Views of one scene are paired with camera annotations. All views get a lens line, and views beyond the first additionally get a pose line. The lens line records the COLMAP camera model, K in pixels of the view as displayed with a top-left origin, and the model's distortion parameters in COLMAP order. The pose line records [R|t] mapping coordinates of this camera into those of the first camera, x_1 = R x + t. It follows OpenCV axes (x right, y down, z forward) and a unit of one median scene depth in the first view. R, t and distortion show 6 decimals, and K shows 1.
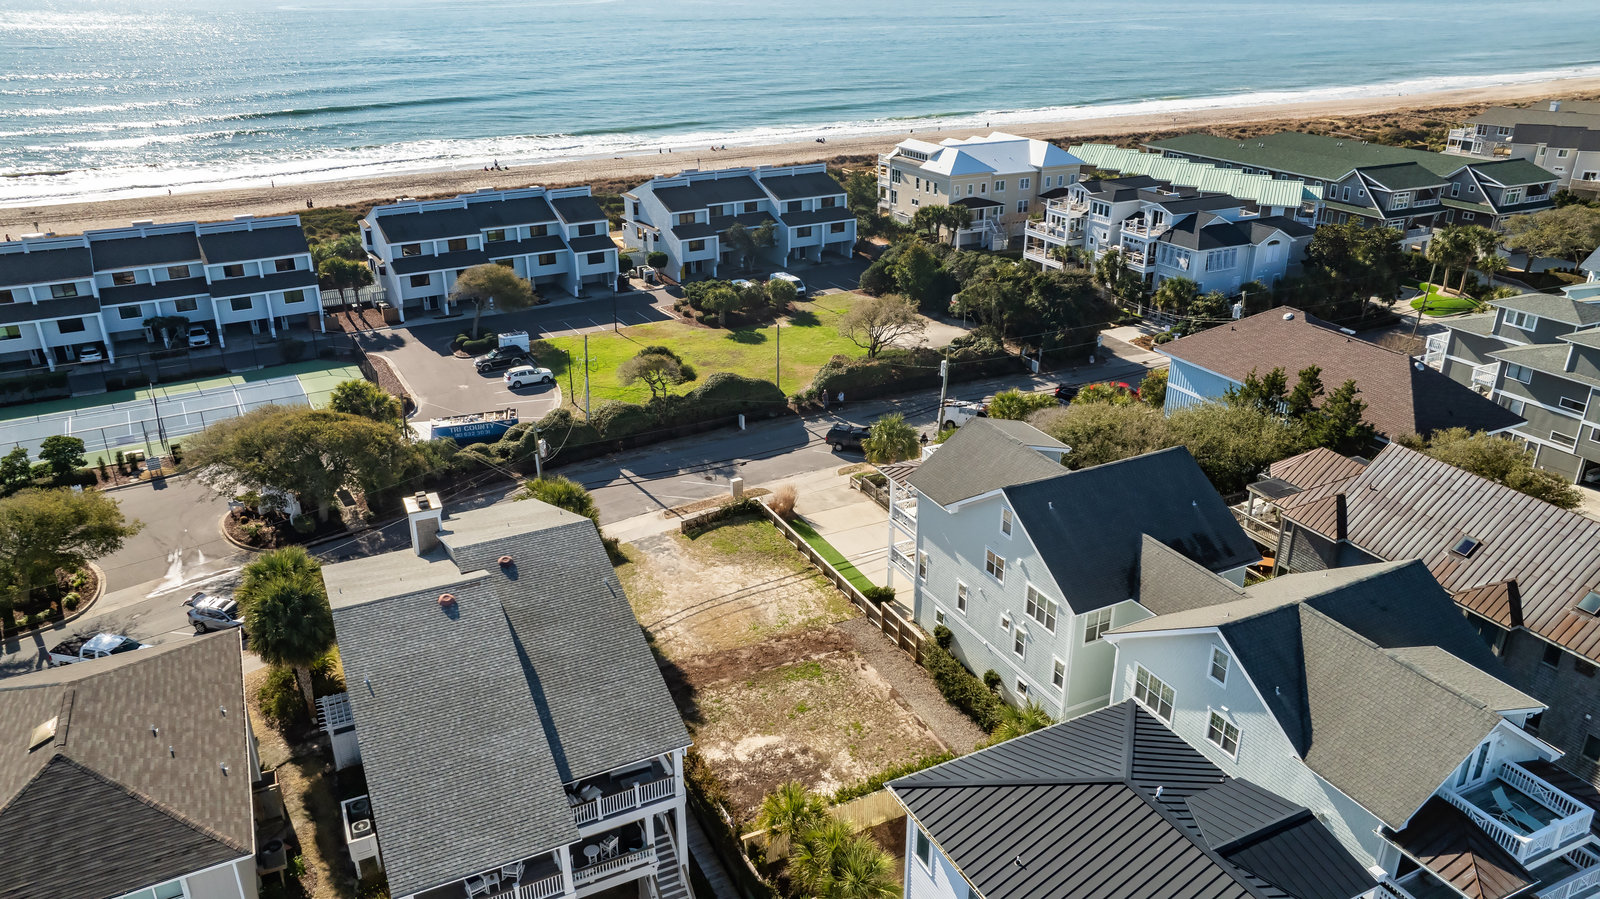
lens RADIAL K [[1151.9, 0, 800.0], [0, 1151.9, 449.5], [0, 0, 1]] dist [-0.006402, -0.003475]
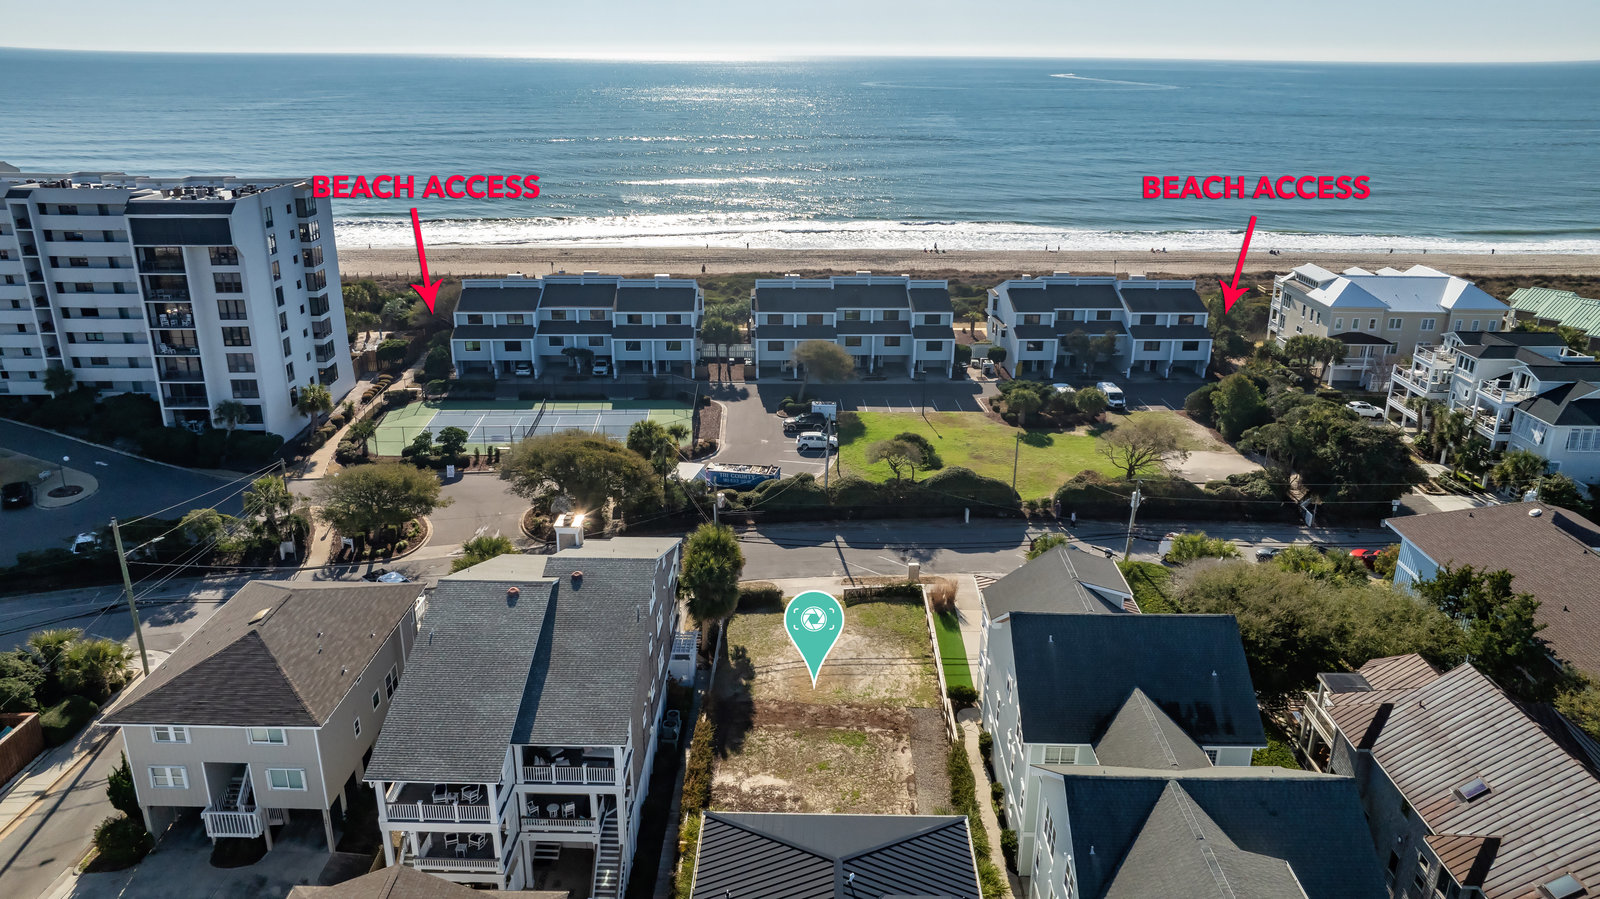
lens RADIAL K [[1153.8, 0, 780.3], [0, 1153.8, 444.2], [0, 0, 1]] dist [-0.042025, 0.066949]
pose [[0.884613, 0.163552, -0.436705, 0.210325], [-0.192005, 0.981159, -0.021479, -0.027241], [0.424964, 0.102850, 0.899348, -0.033324]]
